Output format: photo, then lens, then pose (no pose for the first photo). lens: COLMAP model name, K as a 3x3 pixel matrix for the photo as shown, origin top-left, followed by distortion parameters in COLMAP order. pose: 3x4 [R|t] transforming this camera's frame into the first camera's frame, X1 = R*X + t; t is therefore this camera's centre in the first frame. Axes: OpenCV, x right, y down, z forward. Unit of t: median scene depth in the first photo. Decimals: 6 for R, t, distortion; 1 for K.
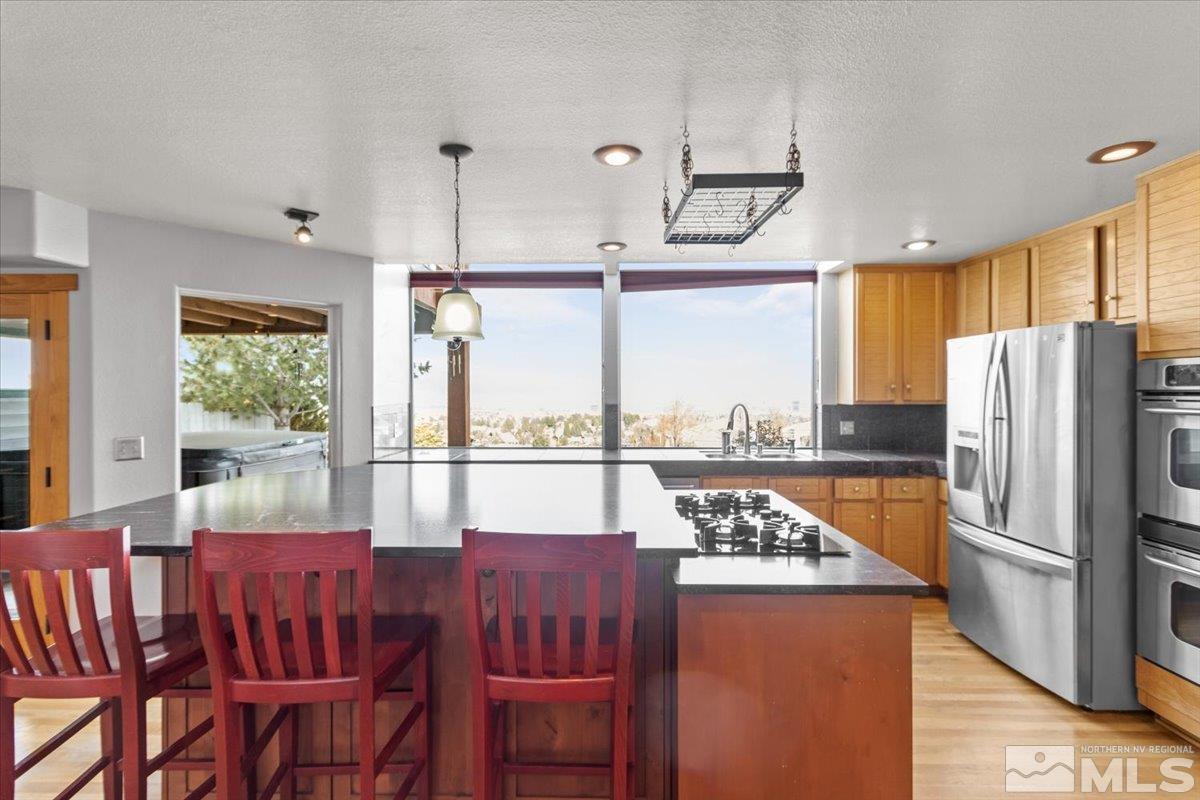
lens RADIAL K [[558.4, 0, 596.0], [0, 558.4, 395.4], [0, 0, 1]] dist [-0.001309, 0.000046]
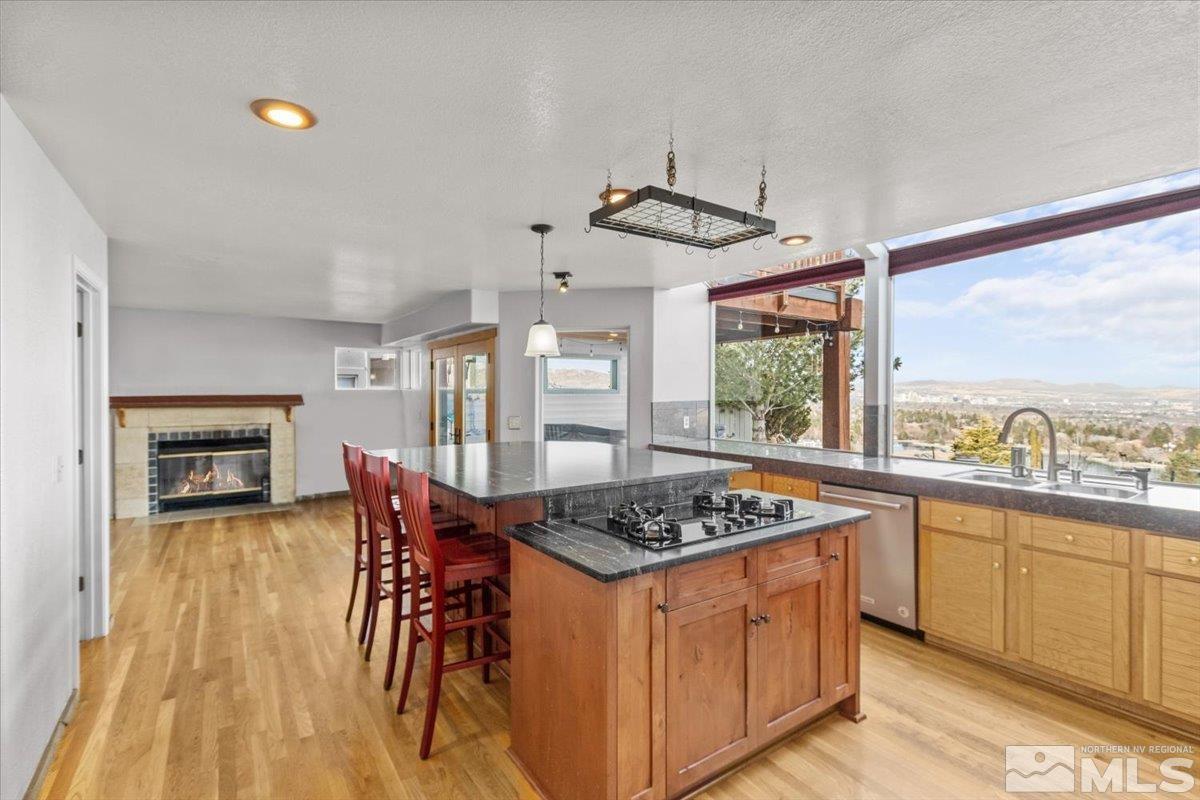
lens RADIAL K [[563.8, 0, 600.0], [0, 563.8, 400.0], [0, 0, 1]] dist [-0.002175, -0.000334]
pose [[0.567525, 0.015677, -0.823207, 0.523970], [-0.006675, 0.999873, 0.014440, -0.003010], [0.823329, -0.002700, 0.567557, 0.137010]]
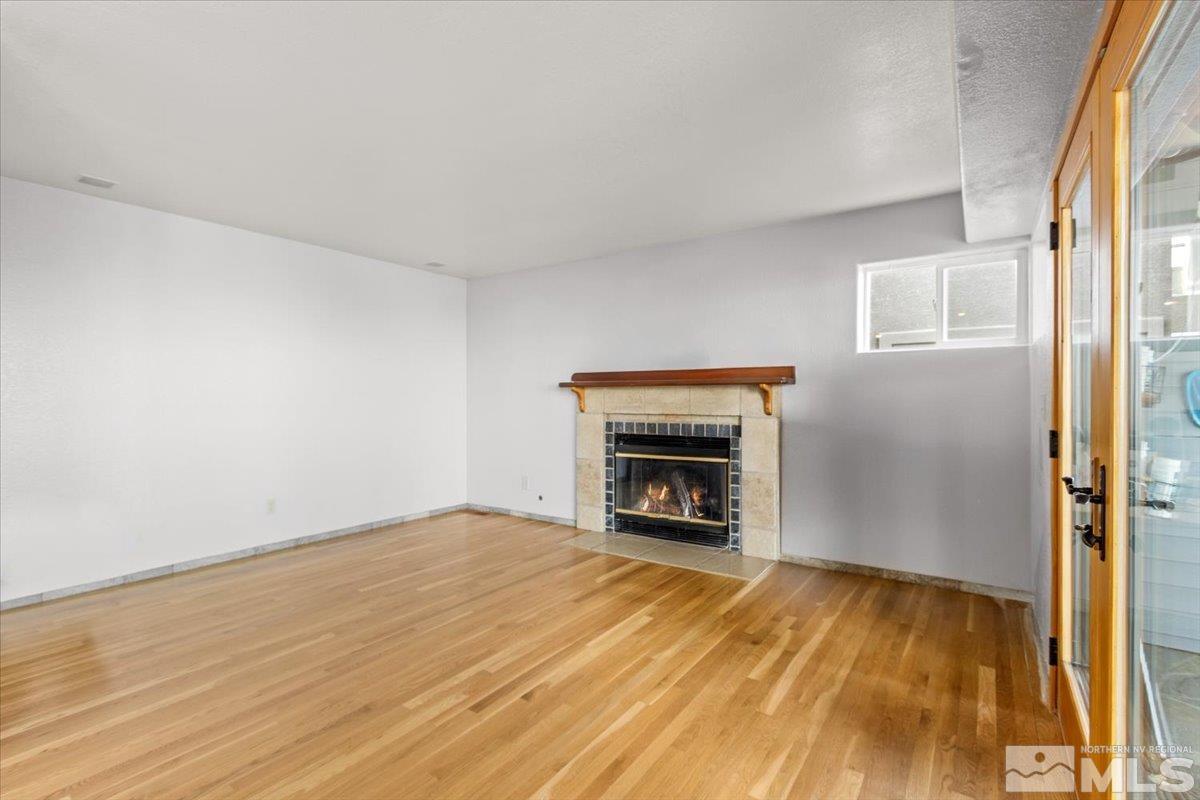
lens RADIAL K [[558.4, 0, 596.0], [0, 558.4, 395.4], [0, 0, 1]] dist [-0.001309, 0.000046]
pose [[-0.558197, -0.000037, -0.829709, -0.431344], [-0.005621, 0.999977, 0.003737, 0.057208], [0.829690, 0.006750, -0.558184, 0.589160]]
